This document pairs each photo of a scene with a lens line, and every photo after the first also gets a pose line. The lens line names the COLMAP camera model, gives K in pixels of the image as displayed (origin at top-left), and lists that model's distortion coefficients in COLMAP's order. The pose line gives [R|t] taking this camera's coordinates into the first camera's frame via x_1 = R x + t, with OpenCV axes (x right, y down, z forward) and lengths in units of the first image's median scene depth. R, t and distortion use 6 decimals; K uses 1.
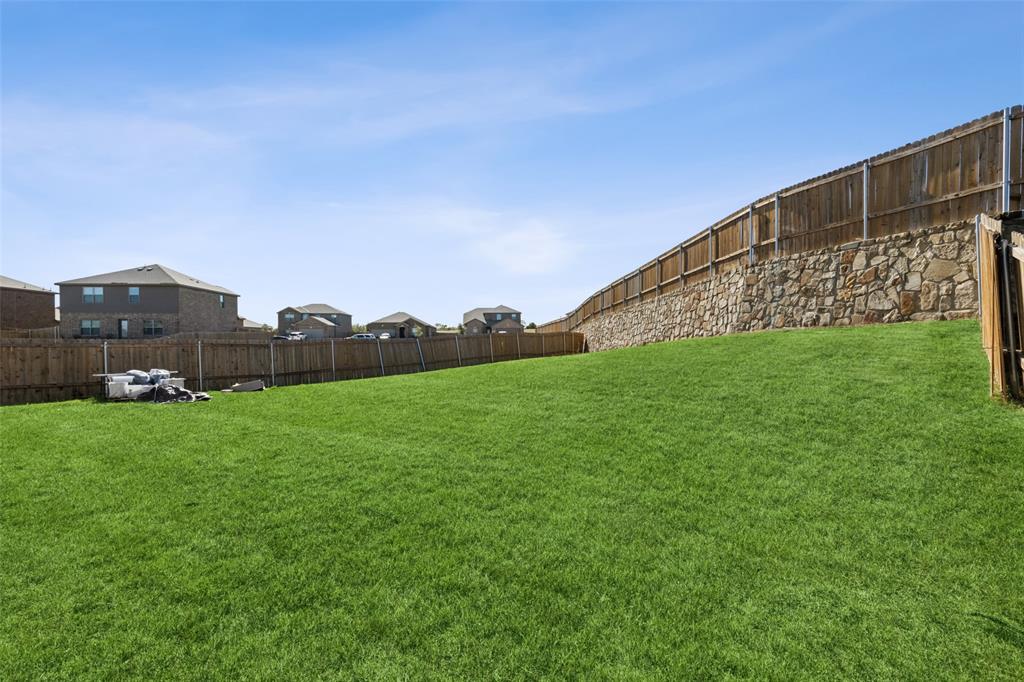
lens RADIAL K [[472.8, 0, 511.9], [0, 472.8, 339.2], [0, 0, 1]] dist [0.009905, -0.003140]
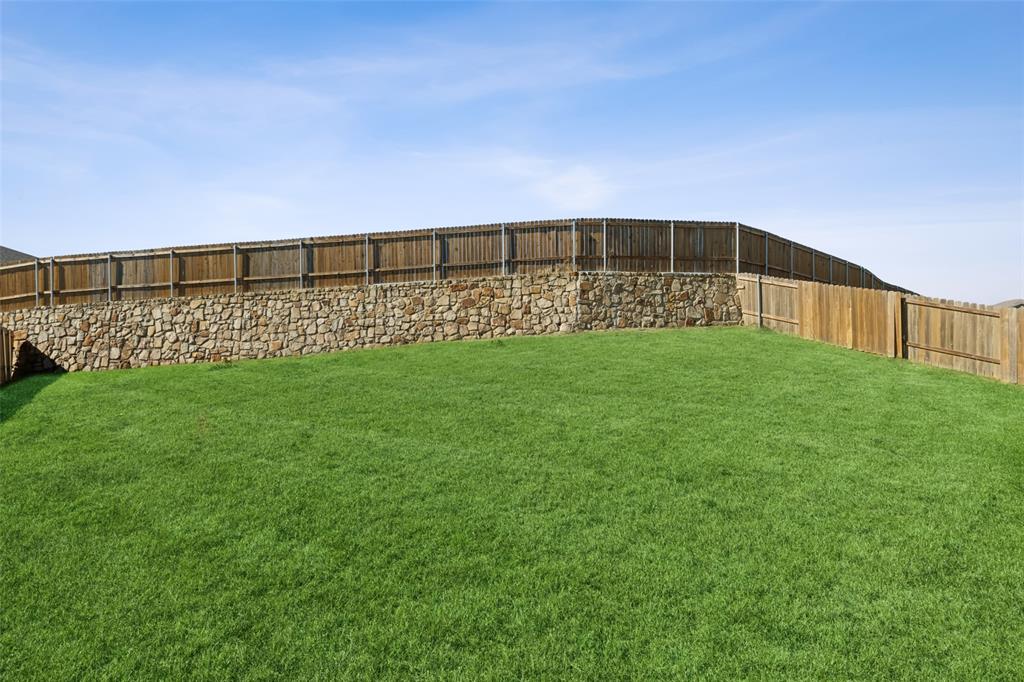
lens RADIAL K [[472.8, 0, 512.0], [0, 472.8, 339.9], [0, 0, 1]] dist [0.009905, -0.003140]
pose [[0.141215, -0.003722, 0.989972, -0.798451], [0.009000, 0.999956, 0.002476, 0.002748], [-0.989938, 0.008560, 0.141243, 1.202562]]
